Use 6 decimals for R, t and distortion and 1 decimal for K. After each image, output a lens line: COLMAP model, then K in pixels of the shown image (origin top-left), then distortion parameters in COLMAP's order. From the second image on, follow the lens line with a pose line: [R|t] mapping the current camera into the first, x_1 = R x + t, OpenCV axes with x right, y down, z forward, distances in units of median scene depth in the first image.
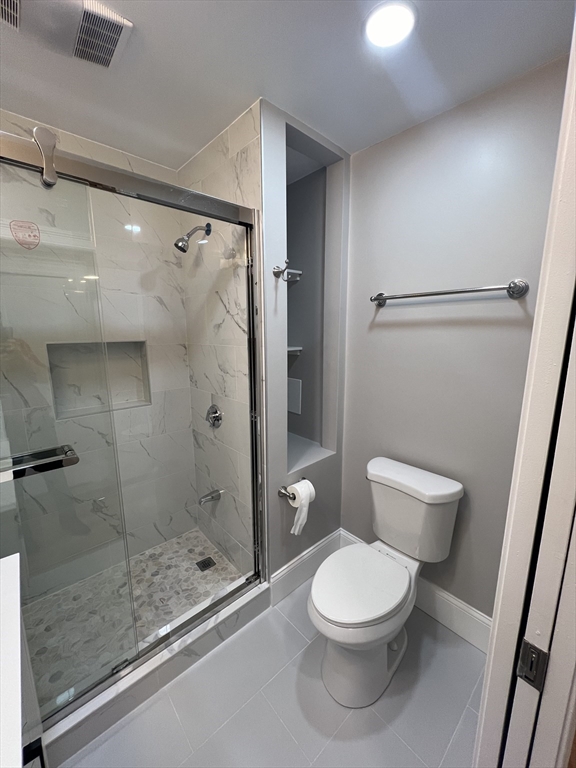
lens RADIAL K [[306.0, 0, 288.4], [0, 306.0, 383.5], [0, 0, 1]] dist [-0.001148, -0.000651]
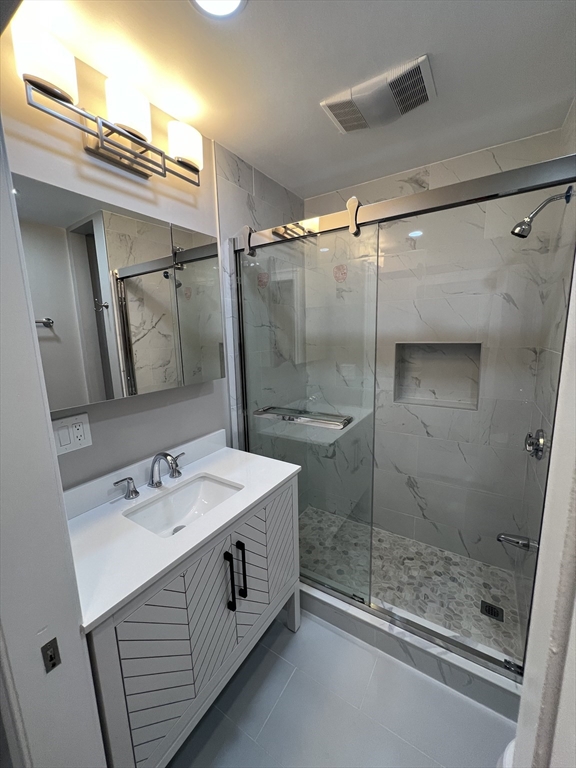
lens RADIAL K [[306.0, 0, 289.5], [0, 306.0, 383.7], [0, 0, 1]] dist [-0.001148, -0.000651]
pose [[0.270578, 0.156083, -0.949961, 0.307710], [-0.147388, 0.981852, 0.119342, -0.043043], [0.951349, 0.107721, 0.288672, 0.183318]]
